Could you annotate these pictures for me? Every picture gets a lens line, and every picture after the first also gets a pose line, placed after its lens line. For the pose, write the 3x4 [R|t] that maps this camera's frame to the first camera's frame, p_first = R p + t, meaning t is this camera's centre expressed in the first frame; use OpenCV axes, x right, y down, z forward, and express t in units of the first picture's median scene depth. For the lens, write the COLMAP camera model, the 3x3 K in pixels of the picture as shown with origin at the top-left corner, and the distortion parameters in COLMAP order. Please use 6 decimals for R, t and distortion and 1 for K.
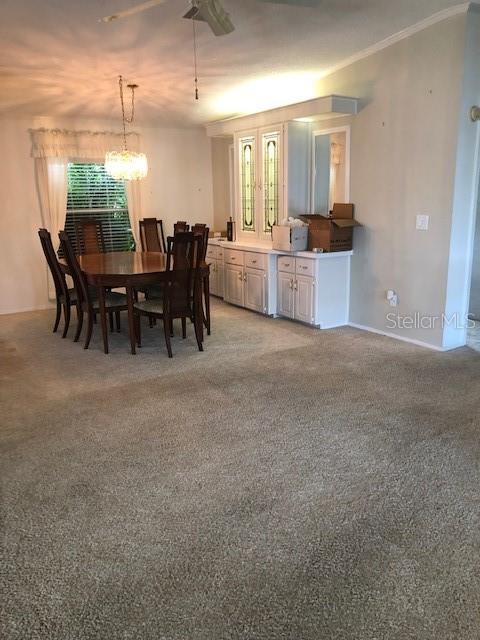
lens RADIAL K [[522.3, 0, 240.0], [0, 522.3, 320.0], [0, 0, 1]] dist [0.031181, -0.002296]
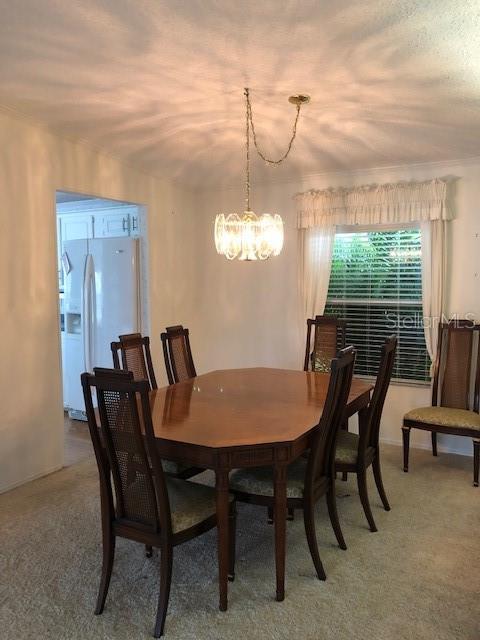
lens RADIAL K [[522.3, 0, 240.0], [0, 522.3, 320.0], [0, 0, 1]] dist [0.031181, -0.002296]
pose [[0.467945, 0.101878, -0.877866, 0.238419], [-0.213929, 0.976849, -0.000669, -0.160132], [0.857474, 0.188114, 0.478906, 0.583884]]
